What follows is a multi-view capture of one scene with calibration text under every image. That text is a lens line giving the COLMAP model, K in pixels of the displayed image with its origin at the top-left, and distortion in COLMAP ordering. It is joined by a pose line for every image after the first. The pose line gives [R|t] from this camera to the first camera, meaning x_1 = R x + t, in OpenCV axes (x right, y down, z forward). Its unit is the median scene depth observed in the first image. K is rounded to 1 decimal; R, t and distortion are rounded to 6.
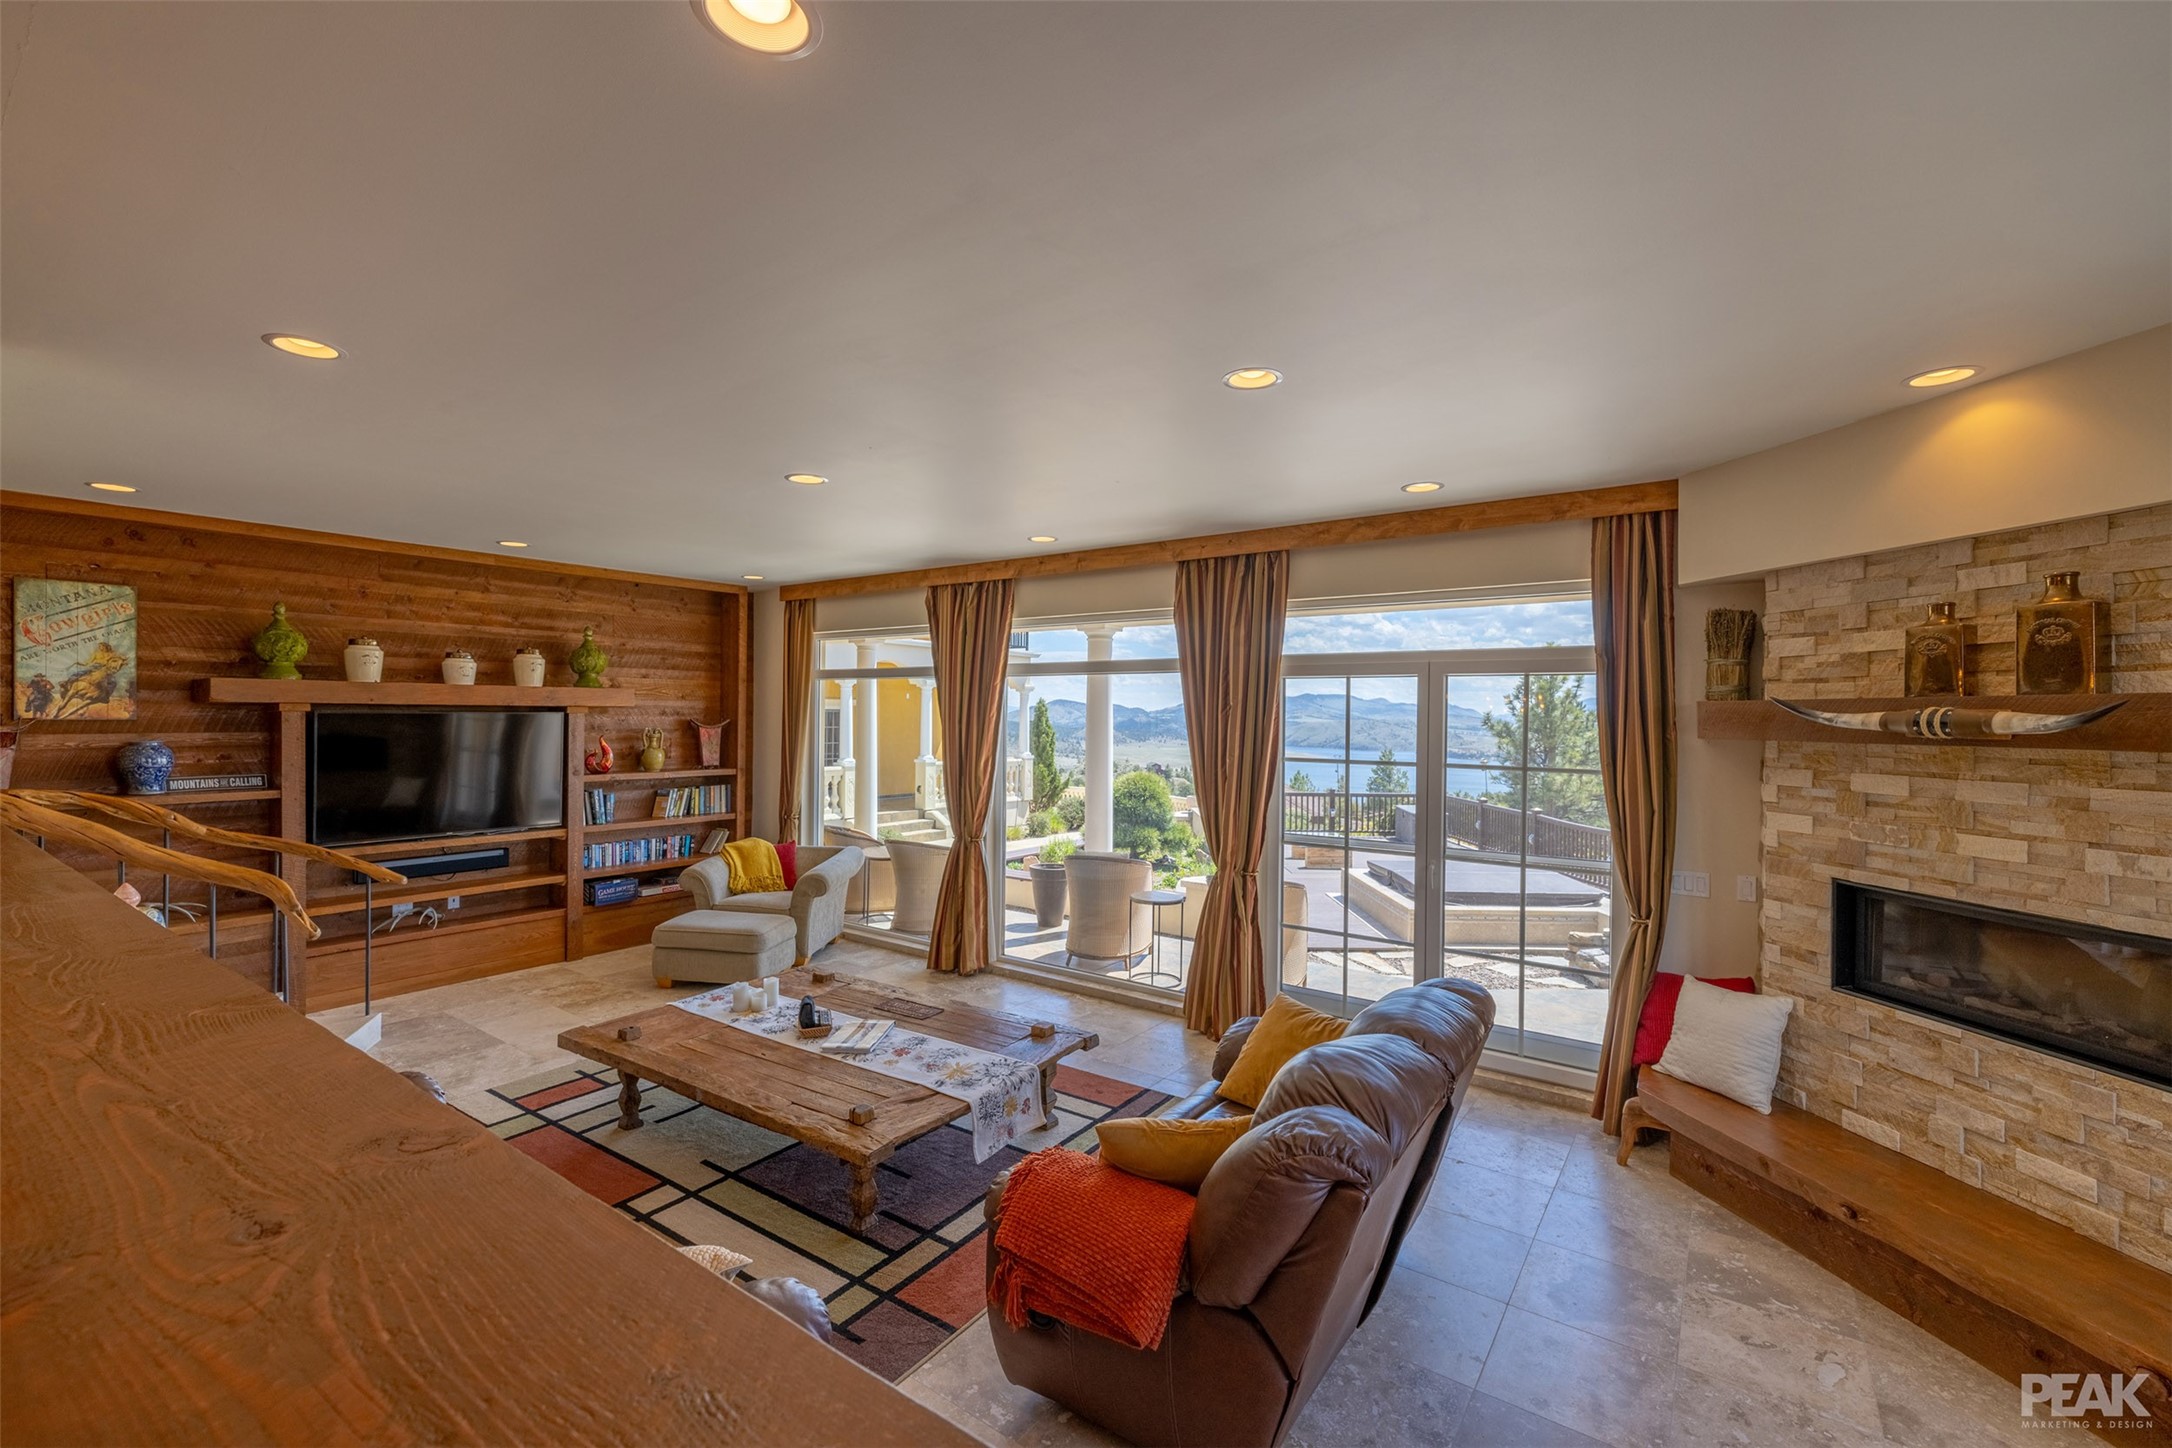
lens RADIAL K [[914.0, 0, 1086.0], [0, 914.0, 724.0], [0, 0, 1]] dist [0.008890, -0.000068]
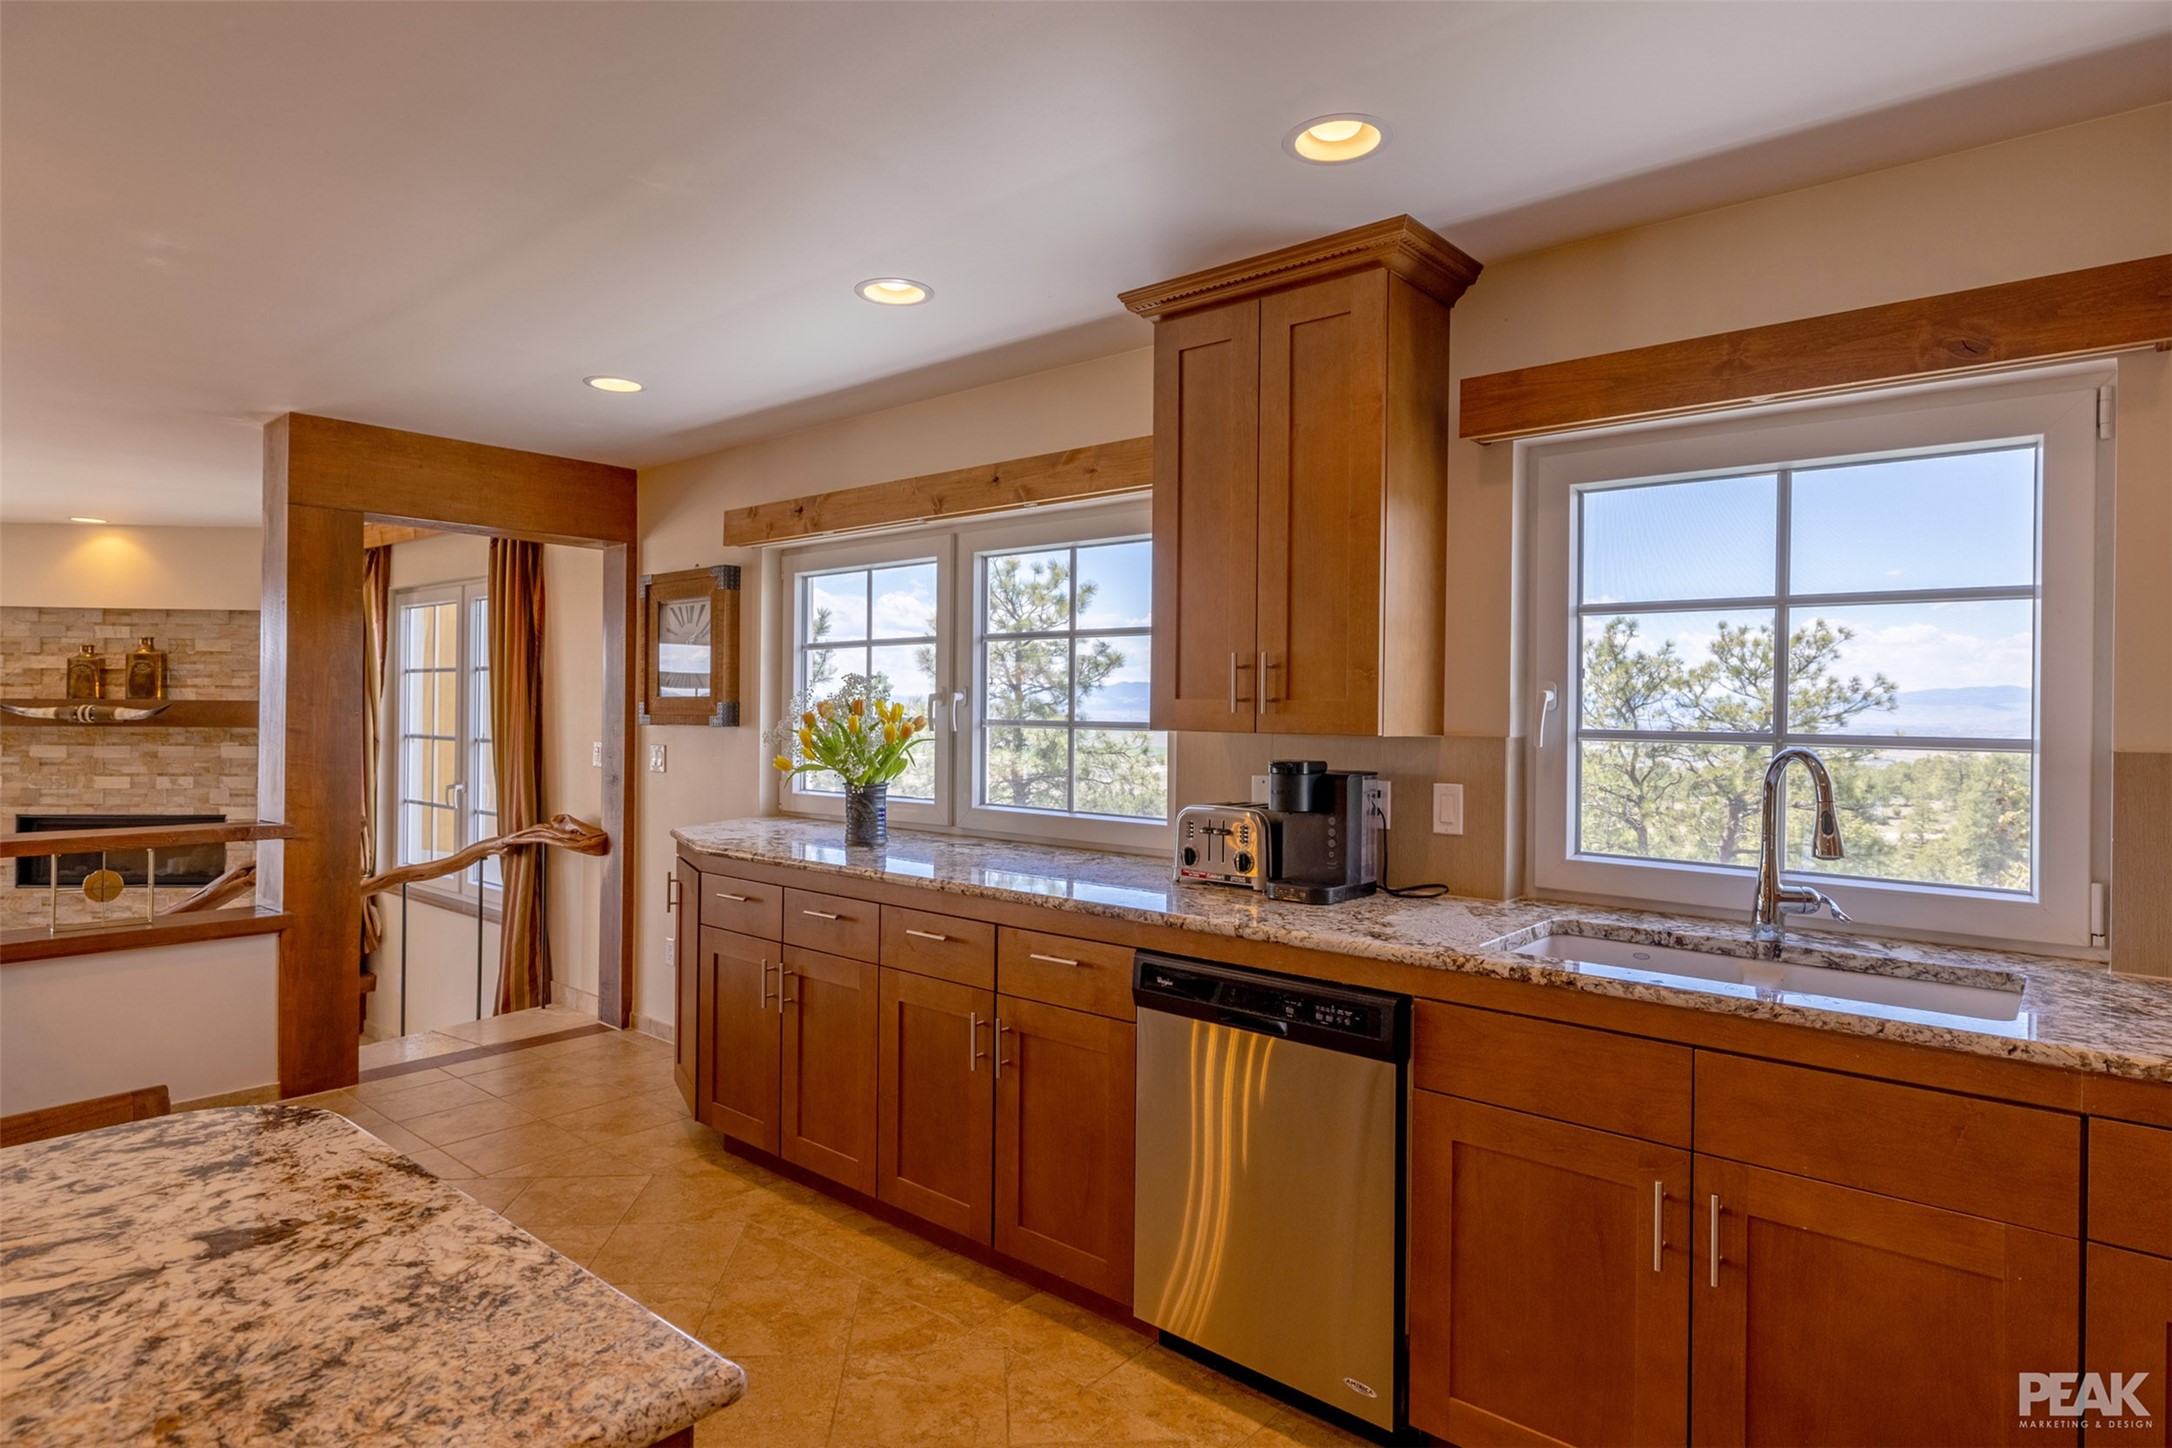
lens RADIAL K [[1176.9, 0, 1082.6], [0, 1176.9, 692.2], [0, 0, 1]] dist [0.000221, -0.000131]
pose [[0.087630, 0.005705, 0.996137, -0.789029], [0.001284, 0.999982, -0.005840, -0.018215], [-0.996152, 0.001791, 0.087621, -0.752424]]
